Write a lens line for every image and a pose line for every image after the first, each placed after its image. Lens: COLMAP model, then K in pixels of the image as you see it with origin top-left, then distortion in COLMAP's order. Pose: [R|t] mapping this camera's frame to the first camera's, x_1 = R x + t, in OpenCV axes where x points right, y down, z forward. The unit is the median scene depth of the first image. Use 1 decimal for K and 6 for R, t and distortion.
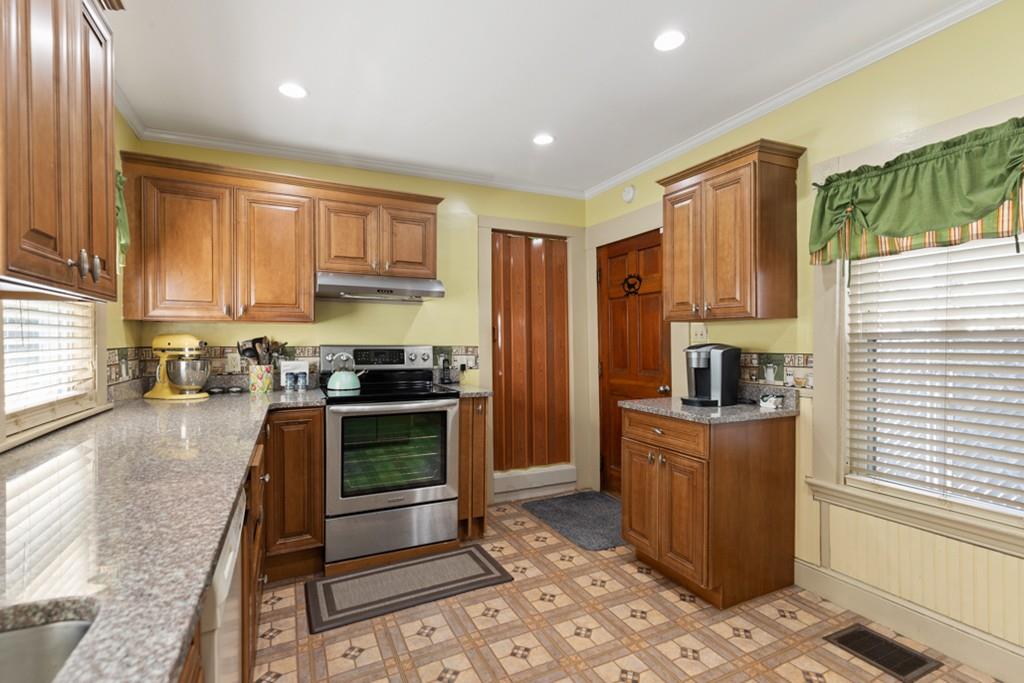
lens RADIAL K [[463.8, 0, 495.6], [0, 463.8, 346.4], [0, 0, 1]] dist [0.005251, -0.001098]
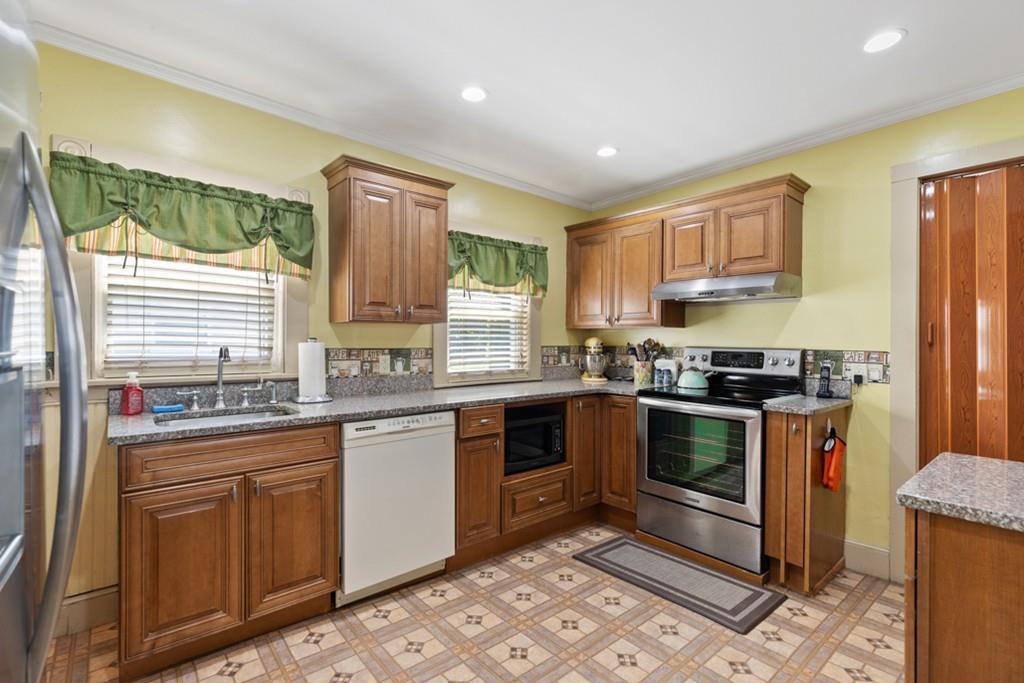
lens RADIAL K [[463.8, 0, 521.9], [0, 463.8, 343.0], [0, 0, 1]] dist [0.005251, -0.001098]
pose [[0.280809, 0.002399, -0.959761, 0.677601], [-0.020017, 0.999794, -0.003358, 0.000758], [0.959555, 0.020155, 0.280800, 0.366325]]
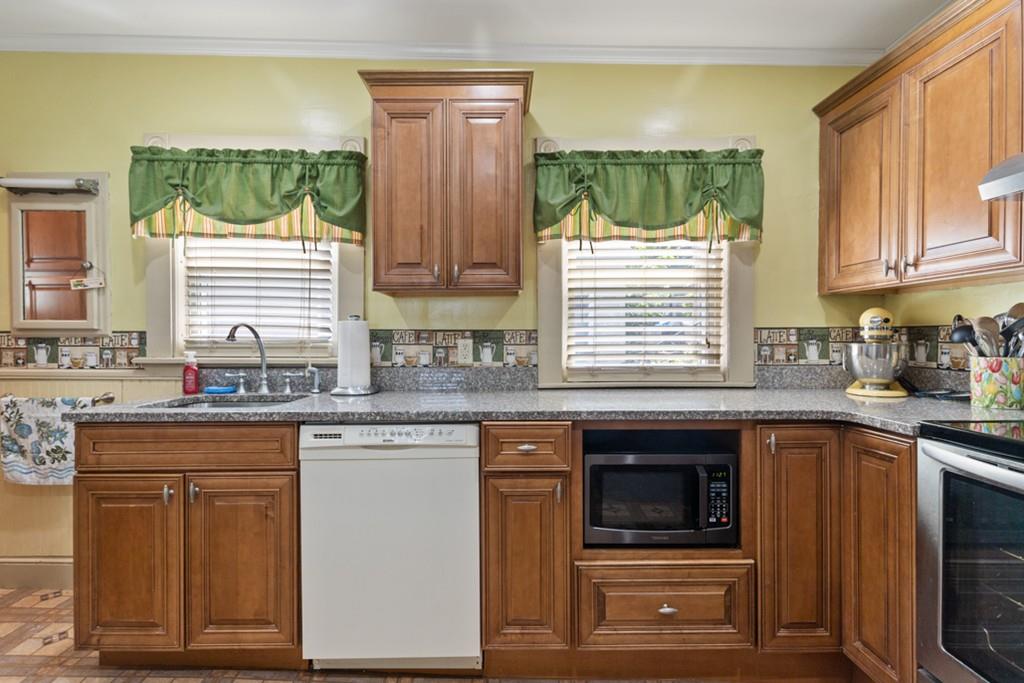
lens RADIAL K [[487.6, 0, 513.2], [0, 487.6, 341.7], [0, 0, 1]] dist [0.002147, -0.002336]
pose [[-0.413149, 0.004957, -0.910650, 0.272258], [-0.014547, 0.999822, 0.012043, 0.025872], [0.910547, 0.018223, -0.413003, 0.797911]]
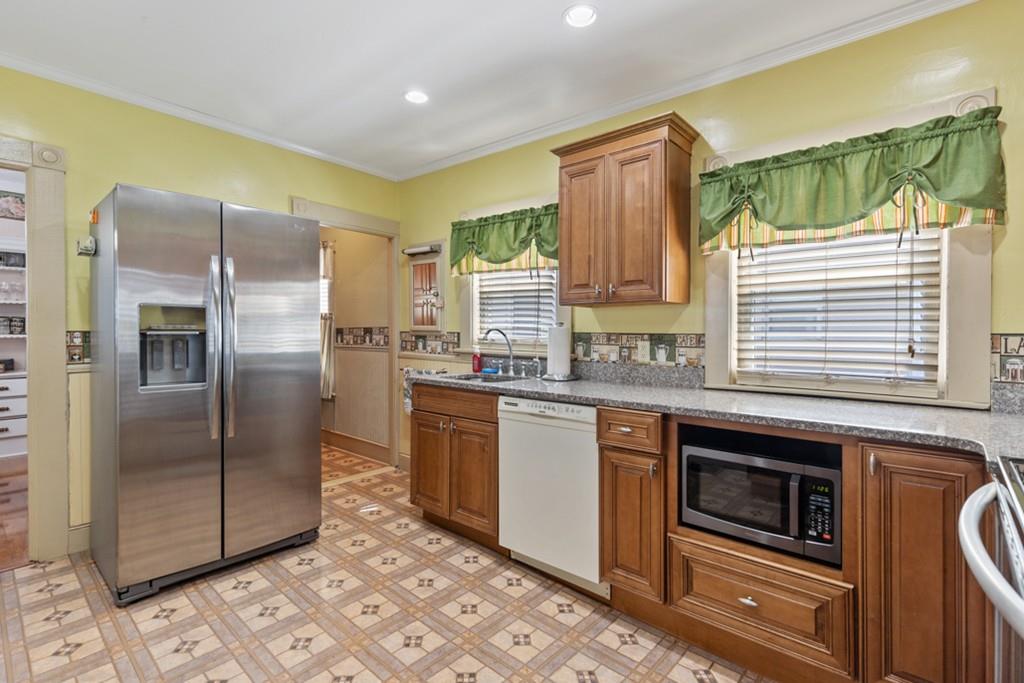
lens RADIAL K [[487.6, 0, 496.3], [0, 487.6, 332.3], [0, 0, 1]] dist [0.002147, -0.002336]
pose [[-0.923744, -0.003876, -0.382991, 0.199675], [-0.012163, 0.999741, 0.019218, -0.001539], [0.382818, 0.022411, -0.923552, 1.190905]]
